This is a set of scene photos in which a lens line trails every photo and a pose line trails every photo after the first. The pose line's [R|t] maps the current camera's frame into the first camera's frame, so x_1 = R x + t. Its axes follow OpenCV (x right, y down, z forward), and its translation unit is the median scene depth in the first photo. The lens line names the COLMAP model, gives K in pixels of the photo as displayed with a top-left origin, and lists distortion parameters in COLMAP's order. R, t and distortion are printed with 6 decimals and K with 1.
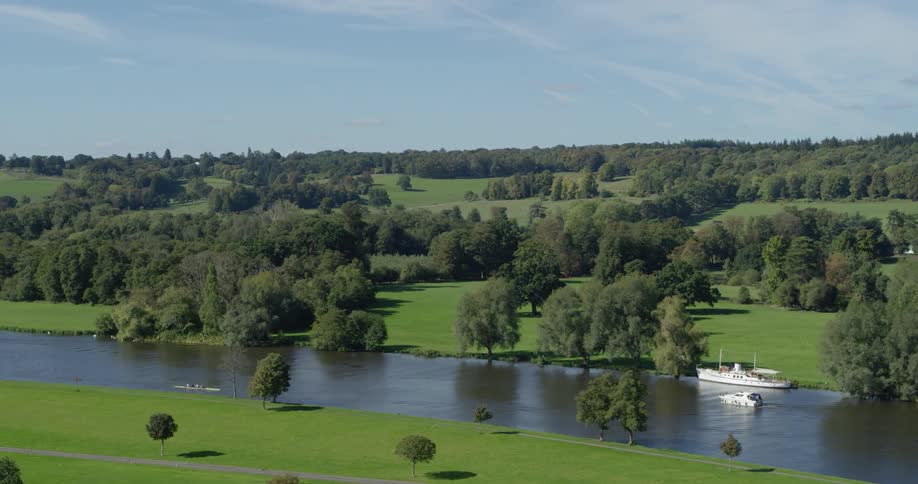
lens RADIAL K [[1421.5, 0, 458.3], [0, 1421.5, 242.7], [0, 0, 1]] dist [-0.048581, 0.000000]
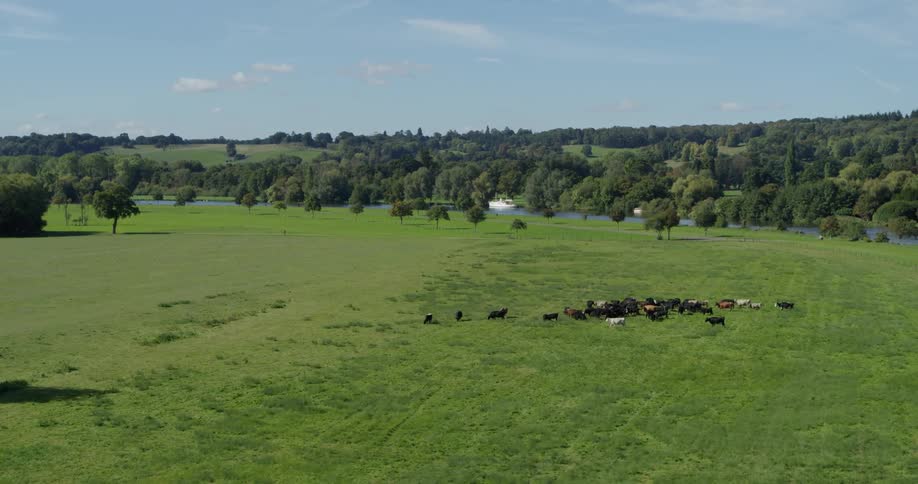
lens RADIAL K [[1421.5, 0, 457.6], [0, 1421.5, 239.6], [0, 0, 1]] dist [-0.048581, 0.000000]
pose [[0.977023, 0.007246, -0.213010, 0.488826], [-0.005430, 0.999944, 0.009108, 0.103481], [0.213064, -0.007742, 0.977008, -1.009673]]
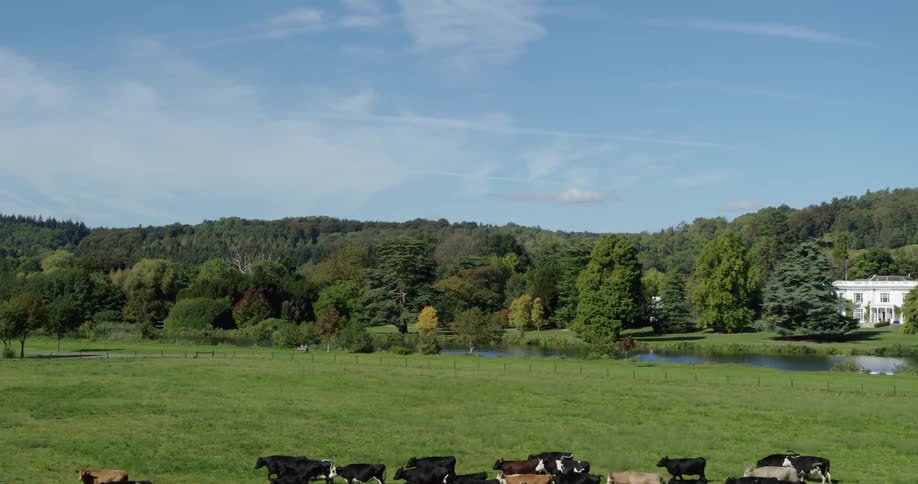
lens RADIAL K [[1421.5, 0, 458.6], [0, 1421.5, 242.0], [0, 0, 1]] dist [-0.048581, 0.000000]
pose [[0.867414, 0.026237, 0.496895, 0.315590], [0.012512, 0.997143, -0.074494, 0.109989], [-0.497430, 0.070834, 0.864607, -0.525621]]
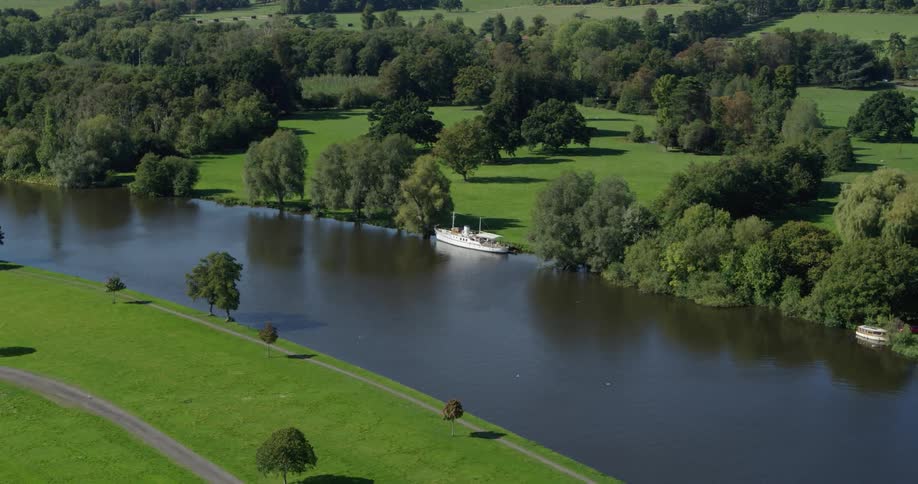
lens RADIAL K [[1421.5, 0, 465.0], [0, 1421.5, 244.7], [0, 0, 1]] dist [-0.048581, 0.000000]
pose [[0.994450, 0.024786, -0.102246, 0.235175], [-0.009332, 0.988803, 0.148936, -0.041778], [0.104793, -0.147155, 0.983547, -0.003192]]
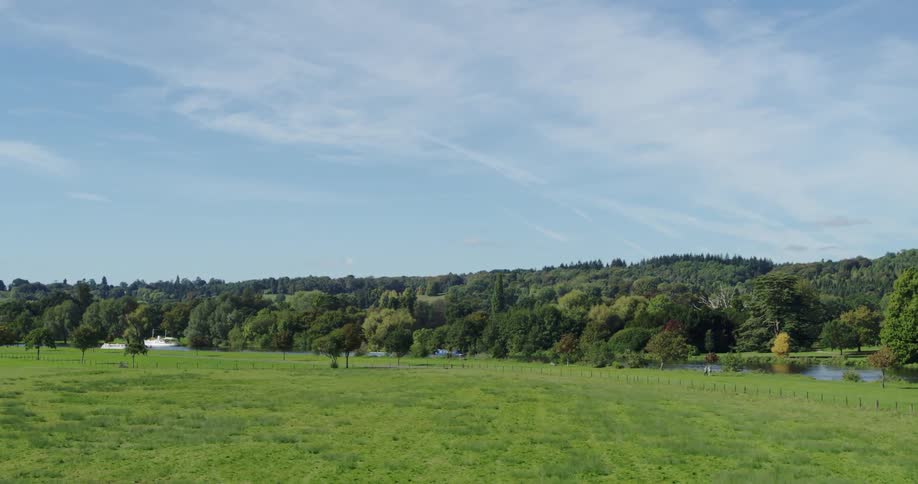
lens RADIAL K [[1421.5, 0, 461.4], [0, 1421.5, 244.8], [0, 0, 1]] dist [-0.048581, 0.000000]
pose [[0.999996, 0.000120, -0.002933, 0.481297], [-0.000410, 0.995061, -0.099260, 0.120190], [0.002907, 0.099260, 0.995057, -0.732789]]
